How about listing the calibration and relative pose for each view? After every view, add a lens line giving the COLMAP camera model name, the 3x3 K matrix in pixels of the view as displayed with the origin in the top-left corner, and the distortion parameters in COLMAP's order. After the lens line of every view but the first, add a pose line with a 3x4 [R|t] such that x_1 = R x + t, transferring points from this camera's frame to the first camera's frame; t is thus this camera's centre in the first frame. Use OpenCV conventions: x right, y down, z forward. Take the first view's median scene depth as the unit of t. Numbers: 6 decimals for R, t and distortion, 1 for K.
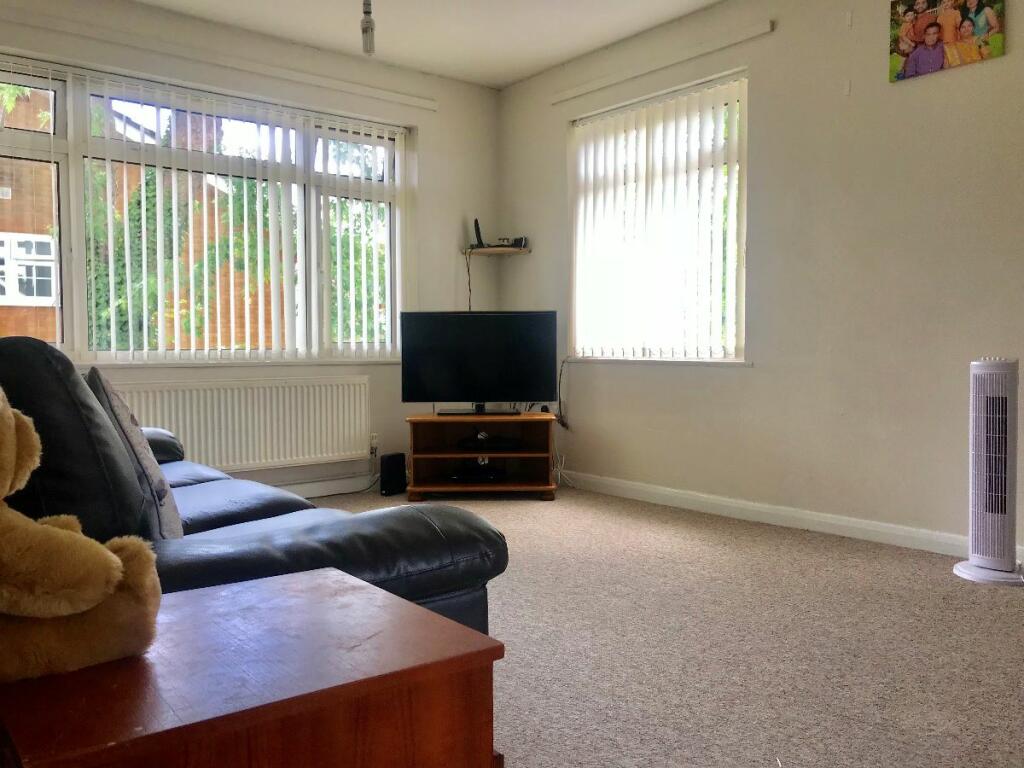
lens RADIAL K [[833.2, 0, 512.0], [0, 833.2, 384.0], [0, 0, 1]] dist [0.117814, -0.140094]
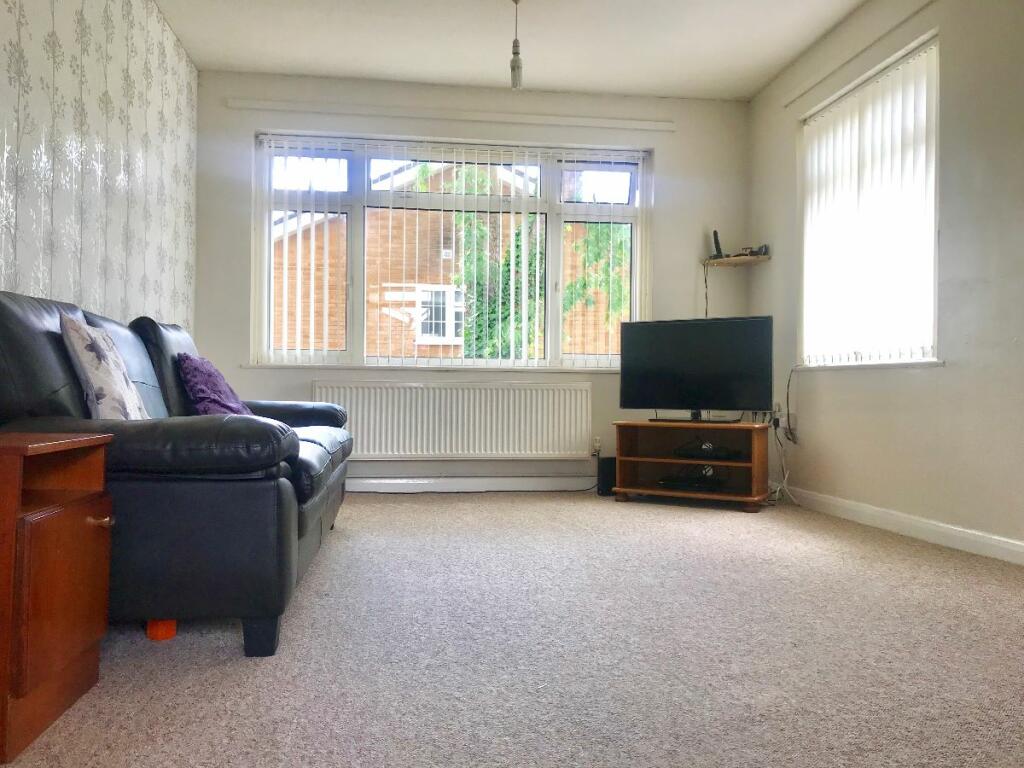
lens RADIAL K [[834.7, 0, 512.0], [0, 834.7, 384.0], [0, 0, 1]] dist [0.017178, -0.036207]
pose [[0.859025, 0.009032, -0.511854, 0.290412], [-0.037092, 0.998314, -0.044636, 0.044547], [0.510588, 0.057329, 0.857912, 0.031627]]
